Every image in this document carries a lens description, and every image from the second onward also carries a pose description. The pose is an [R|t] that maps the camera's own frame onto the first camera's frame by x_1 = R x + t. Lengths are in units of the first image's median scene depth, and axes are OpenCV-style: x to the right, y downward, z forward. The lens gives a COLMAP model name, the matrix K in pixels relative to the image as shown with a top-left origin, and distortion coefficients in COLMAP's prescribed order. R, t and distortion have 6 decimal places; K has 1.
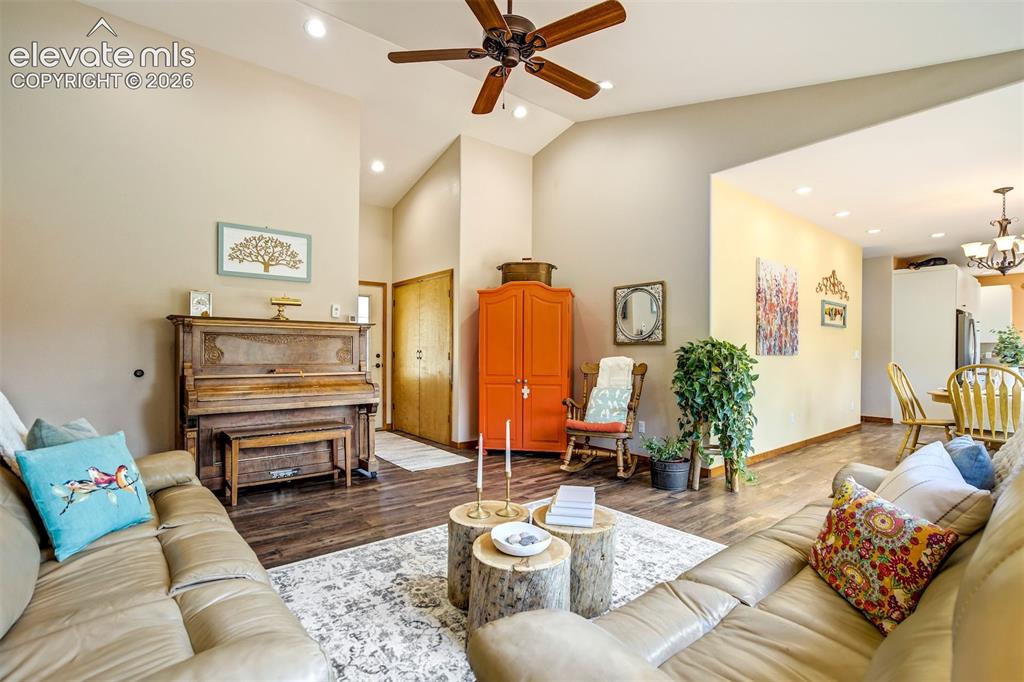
lens RADIAL K [[477.0, 0, 513.1], [0, 477.0, 361.1], [0, 0, 1]] dist [-0.057330, 0.026399]
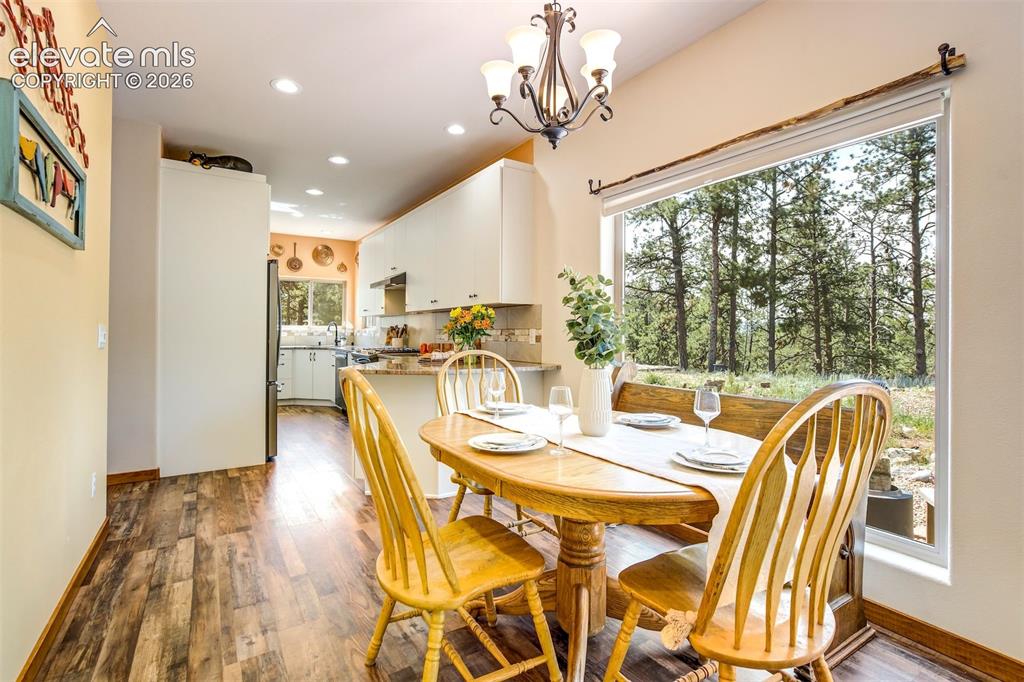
lens RADIAL K [[483.9, 0, 508.6], [0, 483.9, 321.8], [0, 0, 1]] dist [0.000136, 0.000868]
pose [[0.120377, 0.017513, 0.992574, 0.681349], [0.016855, 0.999664, -0.019682, -0.016912], [-0.992585, 0.019099, 0.120041, 1.083366]]
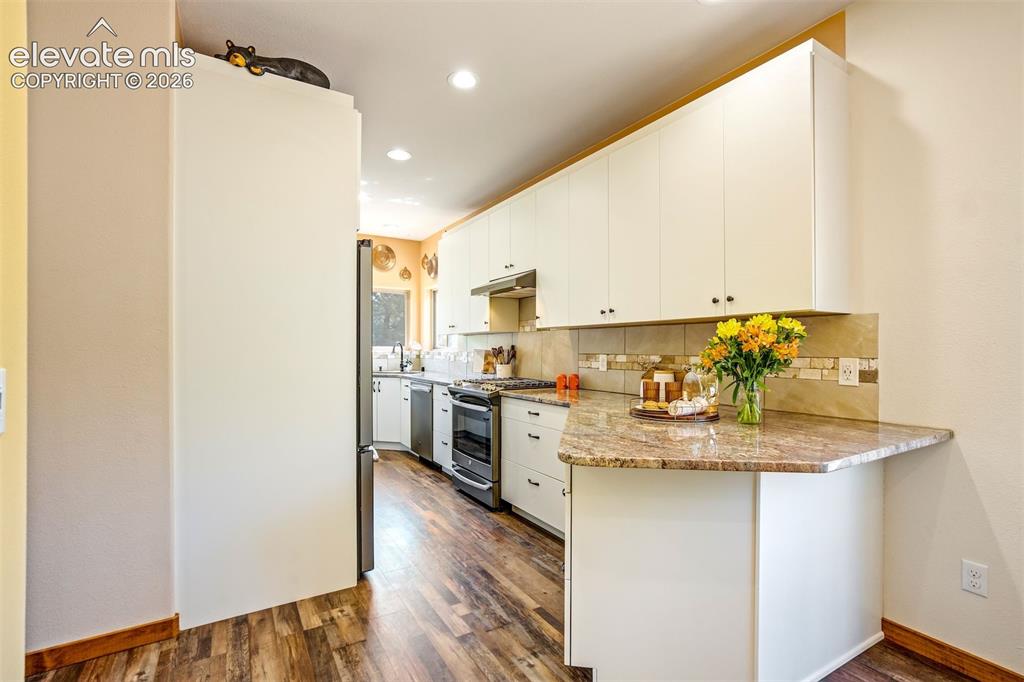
lens RADIAL K [[472.8, 0, 515.7], [0, 472.8, 345.8], [0, 0, 1]] dist [-0.043384, 0.026286]
pose [[0.134237, 0.002677, 0.990946, 1.085450], [0.018844, 0.999809, -0.005254, -0.038133], [-0.990770, 0.019379, 0.134161, 1.439095]]
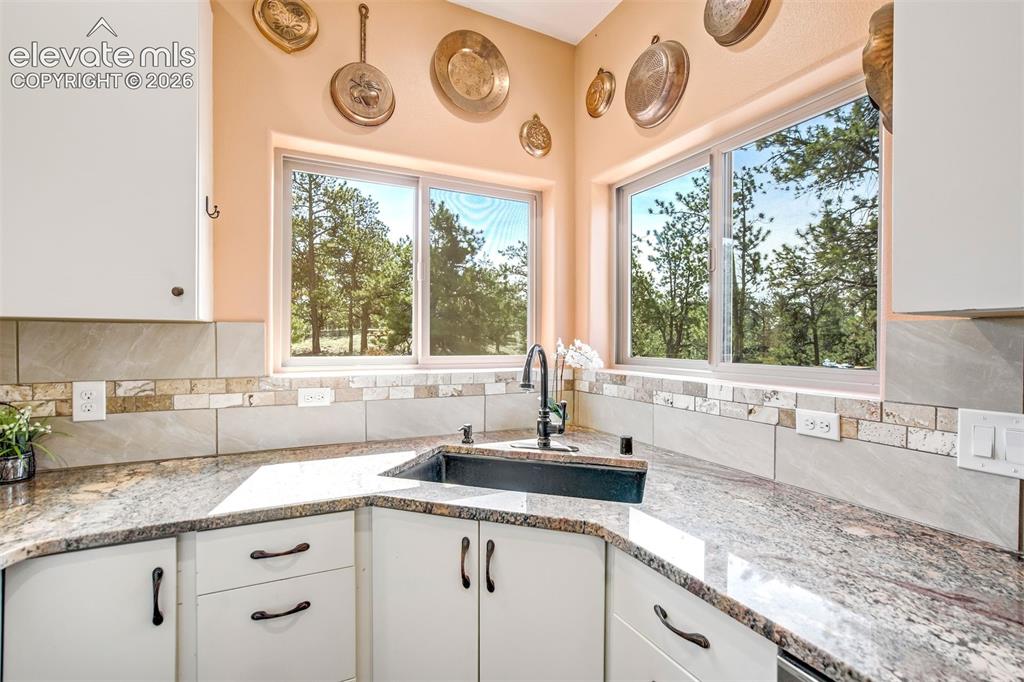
lens RADIAL K [[474.9, 0, 516.7], [0, 474.9, 340.4], [0, 0, 1]] dist [-0.043522, 0.025371]
pose [[0.210444, -0.004975, 0.977593, 2.093610], [0.016829, 0.999857, 0.001466, -0.069081], [-0.977461, 0.016143, 0.210498, 1.931047]]
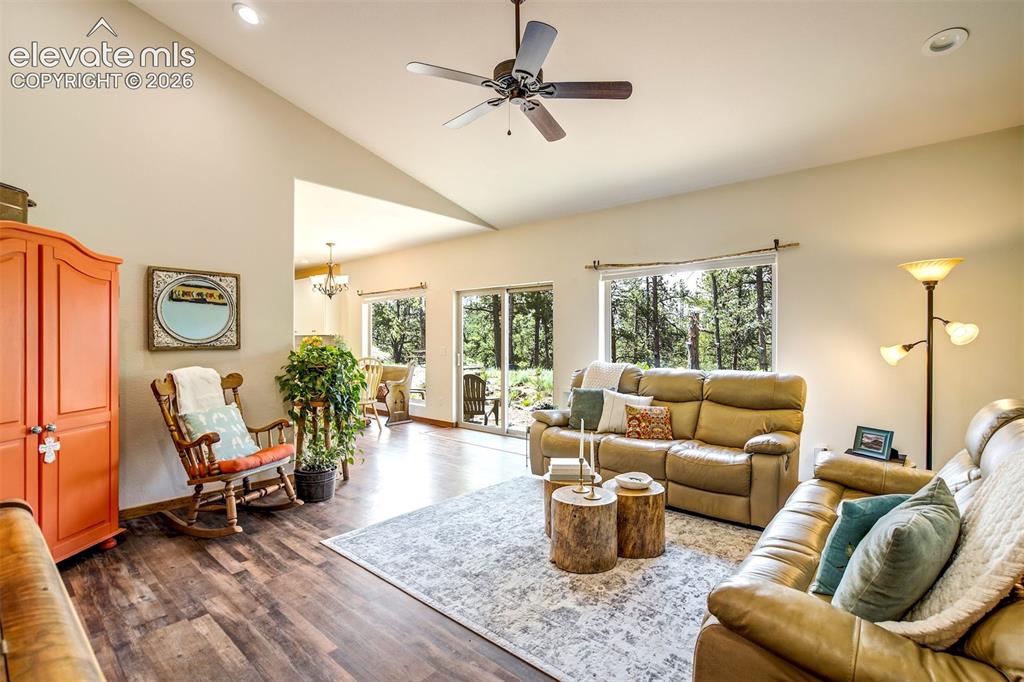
lens RADIAL K [[474.9, 0, 516.7], [0, 474.9, 340.4], [0, 0, 1]] dist [-0.043522, 0.025371]
pose [[-0.176661, -0.007827, 0.984241, -0.660031], [0.015255, 0.999827, 0.010689, -0.057706], [-0.984154, 0.016903, -0.176511, 0.729590]]
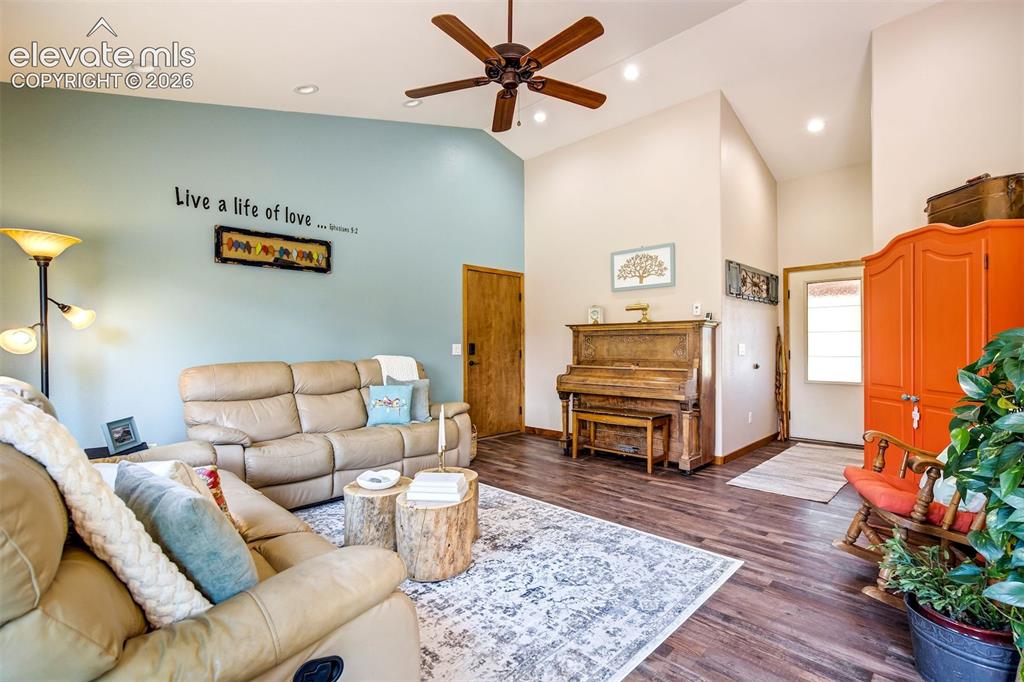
lens RADIAL K [[472.8, 0, 515.7], [0, 472.8, 345.8], [0, 0, 1]] dist [-0.043384, 0.026286]
pose [[0.108660, -0.005225, -0.994065, 0.656835], [-0.014775, 0.999867, -0.006871, -0.014186], [0.993969, 0.015434, 0.108568, 0.545538]]
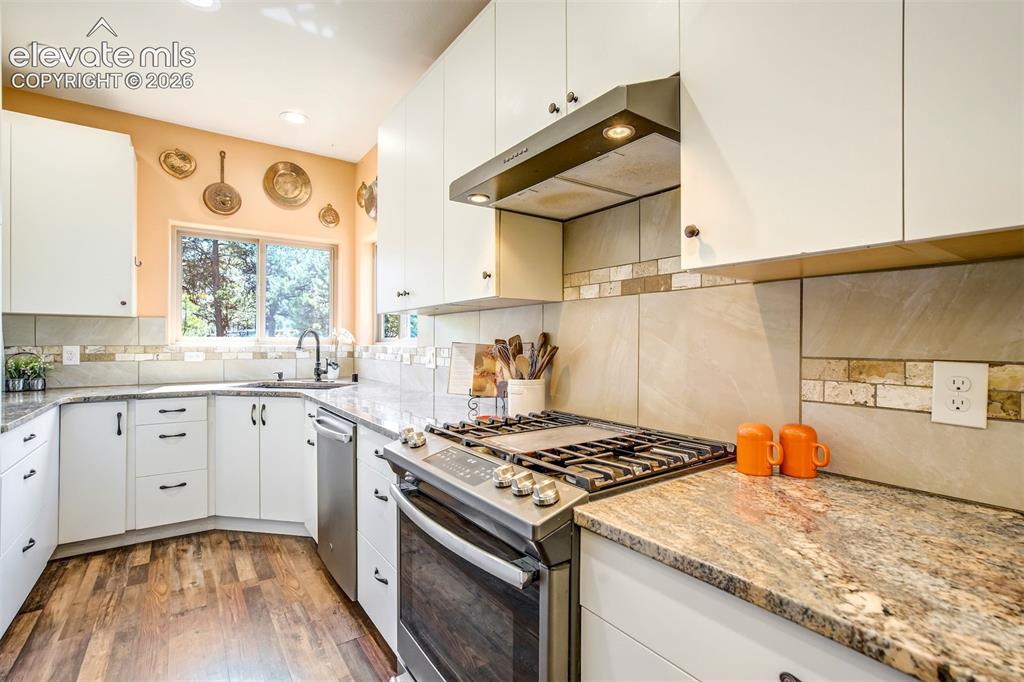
lens RADIAL K [[474.9, 0, 516.7], [0, 474.9, 340.4], [0, 0, 1]] dist [-0.043522, 0.025371]
pose [[0.057407, -0.000914, 0.998350, 1.689683], [0.018216, 0.999834, -0.000132, -0.038544], [-0.998185, 0.018194, 0.057414, 1.591595]]
